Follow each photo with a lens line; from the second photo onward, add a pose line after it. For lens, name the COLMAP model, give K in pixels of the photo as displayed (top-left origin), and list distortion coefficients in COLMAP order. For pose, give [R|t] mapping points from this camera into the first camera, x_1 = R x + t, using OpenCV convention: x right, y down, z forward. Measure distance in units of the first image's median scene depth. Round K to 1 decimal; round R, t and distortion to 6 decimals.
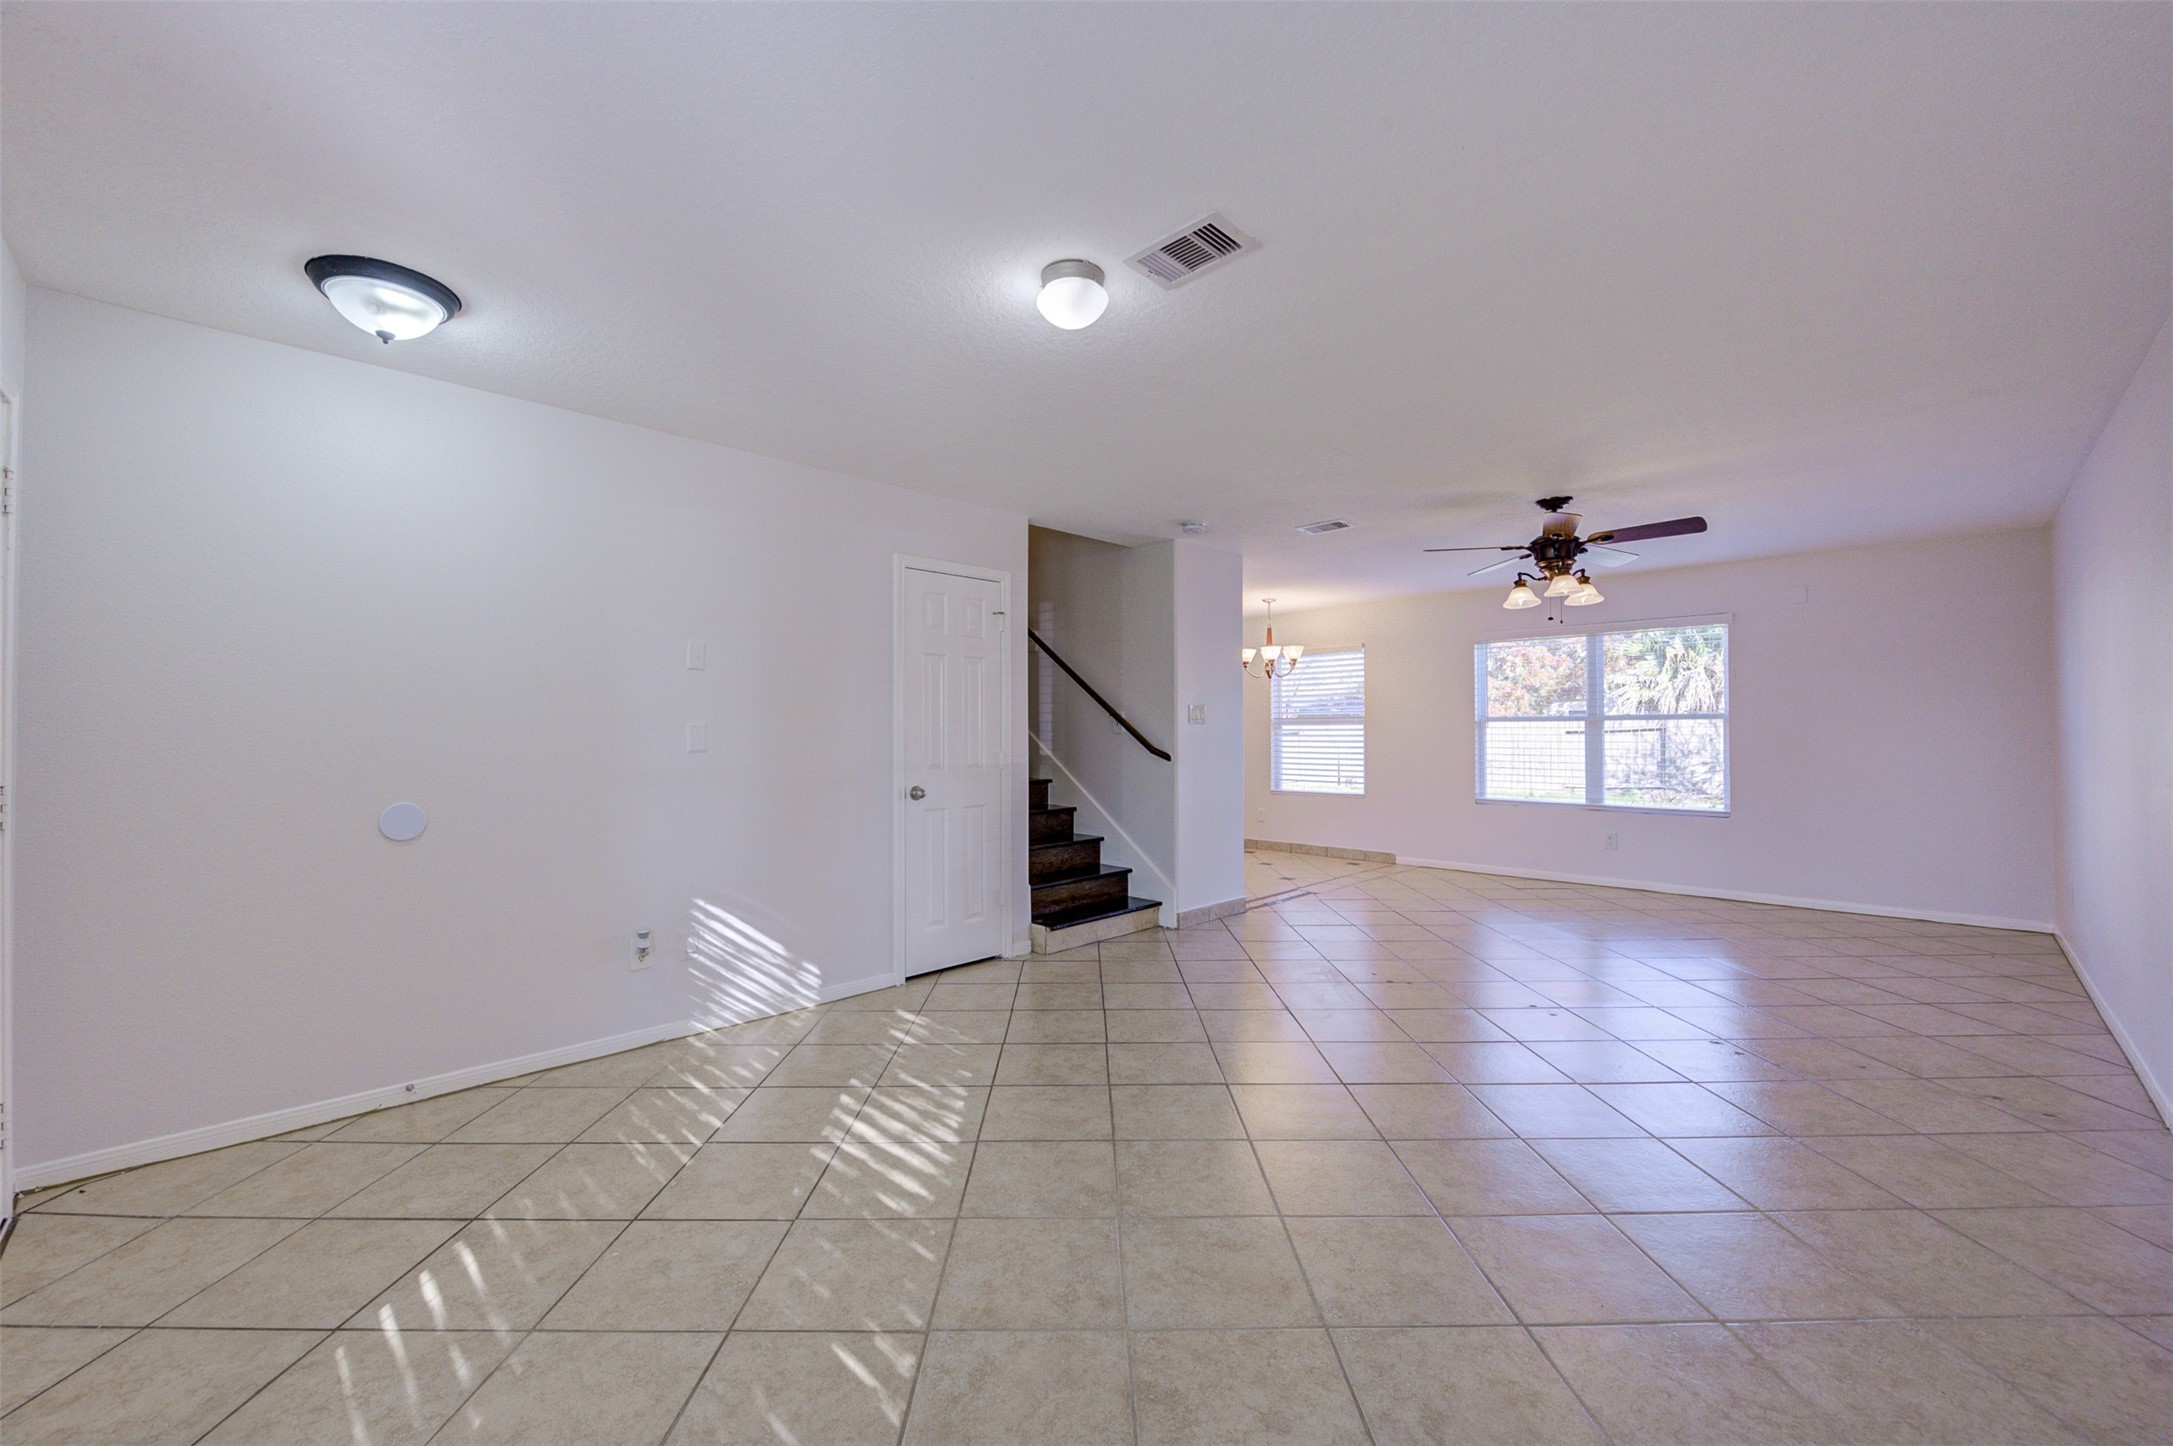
lens RADIAL K [[870.3, 0, 1086.5], [0, 870.3, 723.0], [0, 0, 1]] dist [-0.016124, -0.000301]
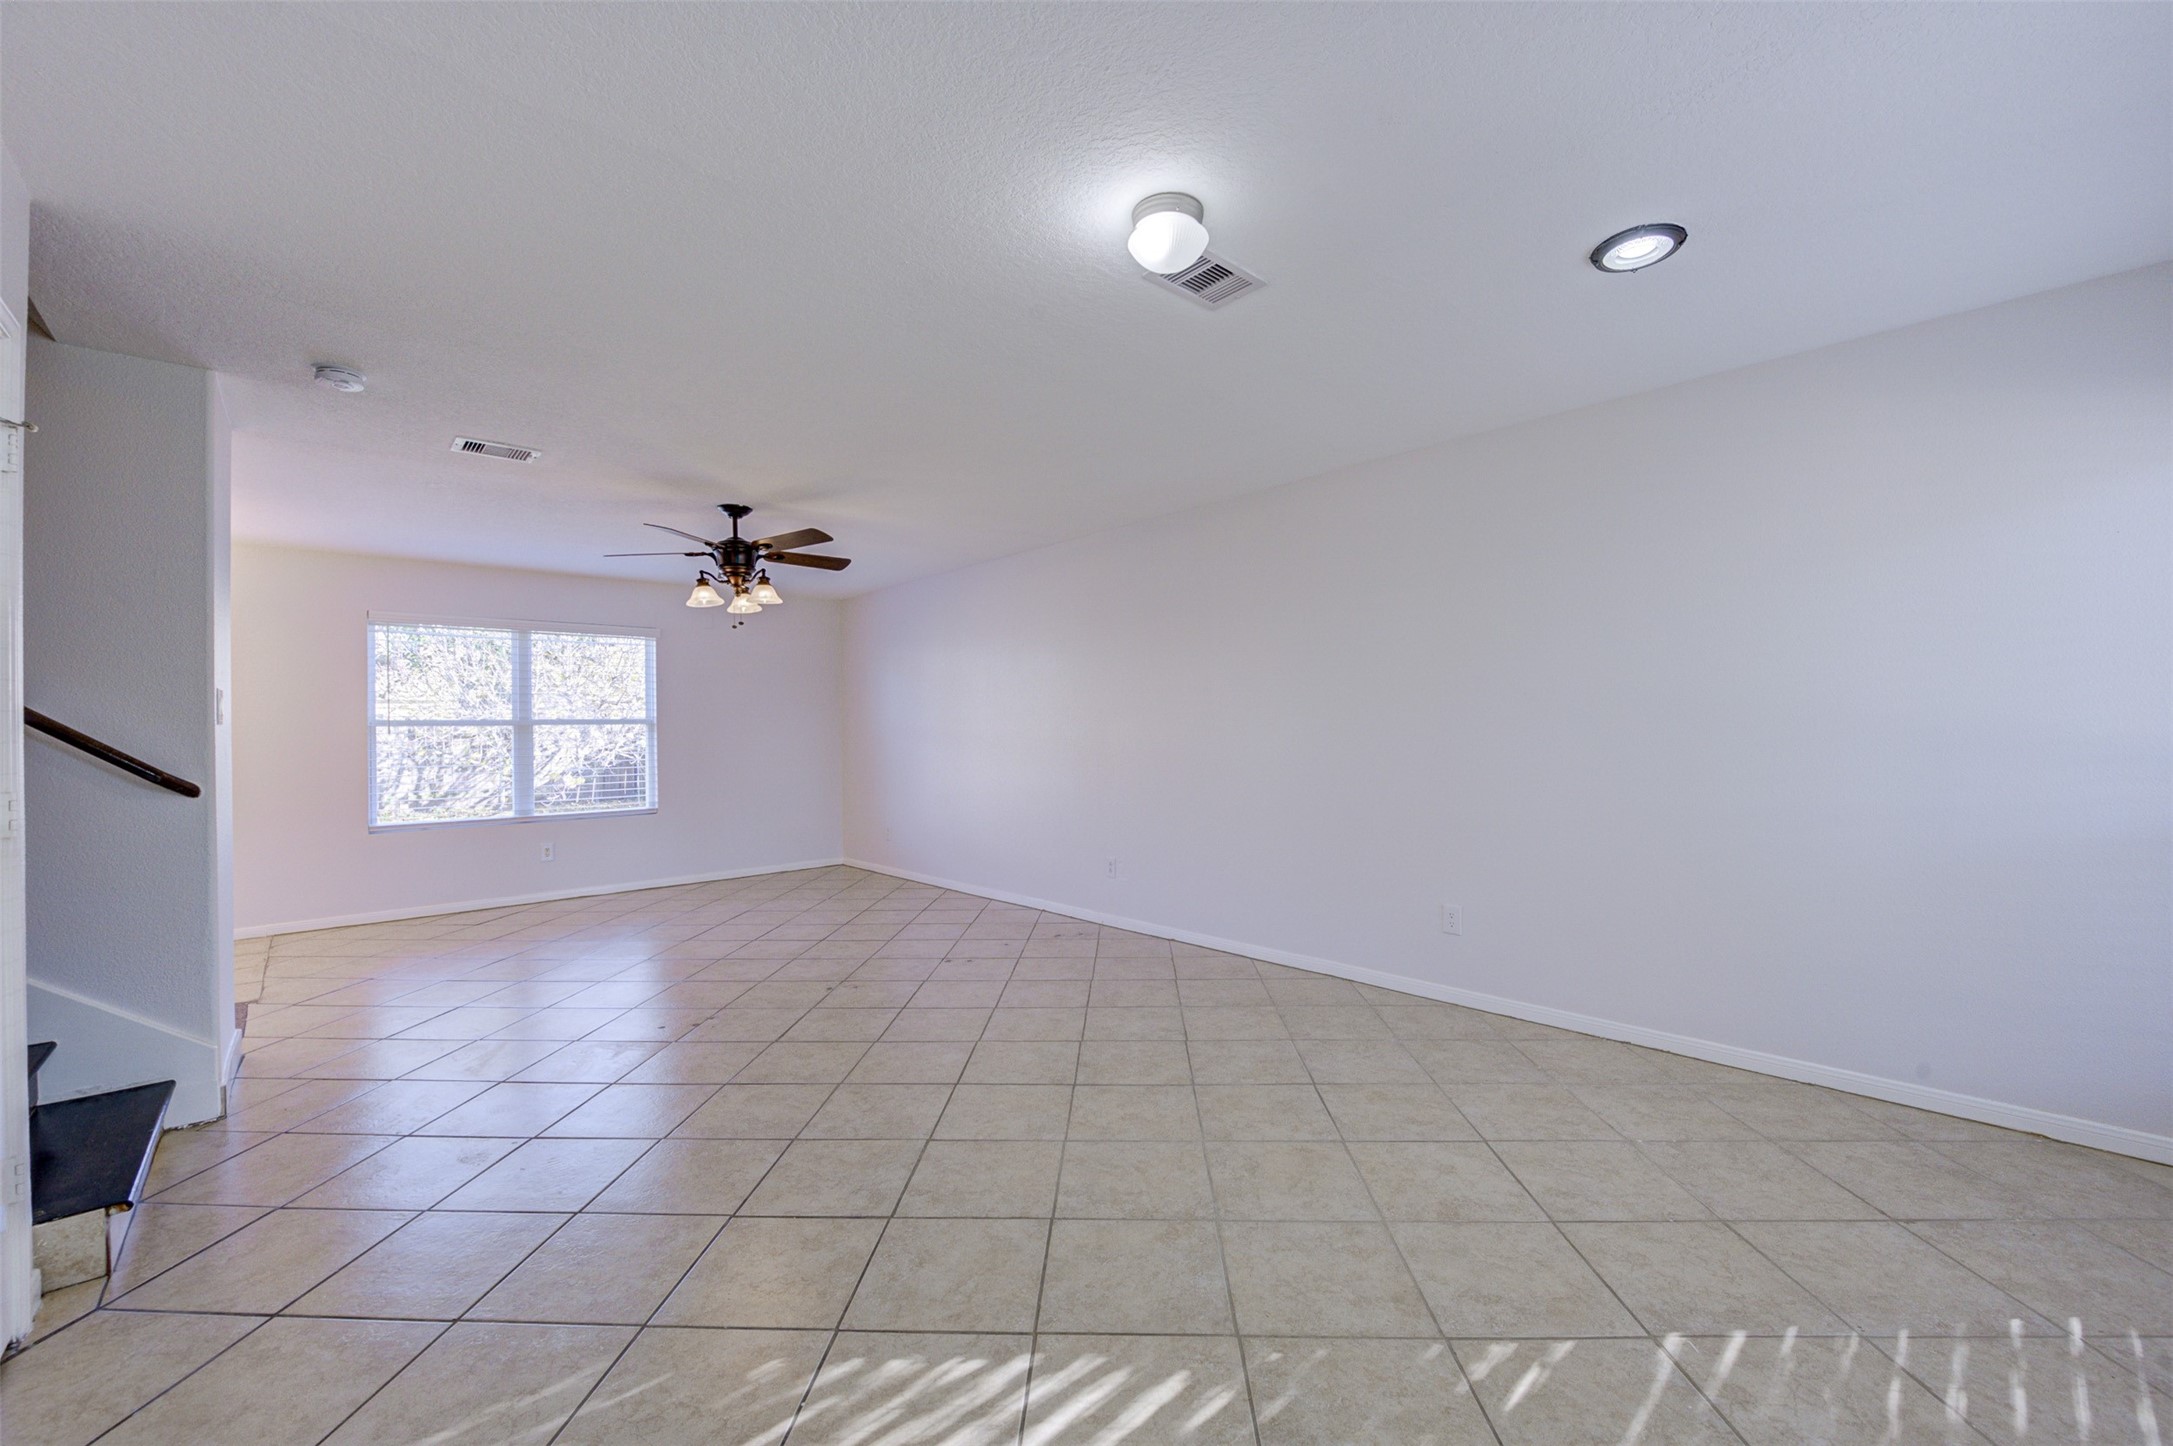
lens RADIAL K [[870.3, 0, 1086.5], [0, 870.3, 723.0], [0, 0, 1]] dist [-0.016124, -0.000301]
pose [[0.031881, 0.006584, 0.999470, -0.473472], [0.004013, 0.999969, -0.006715, 0.006036], [-0.999484, 0.004225, 0.031853, 0.553926]]
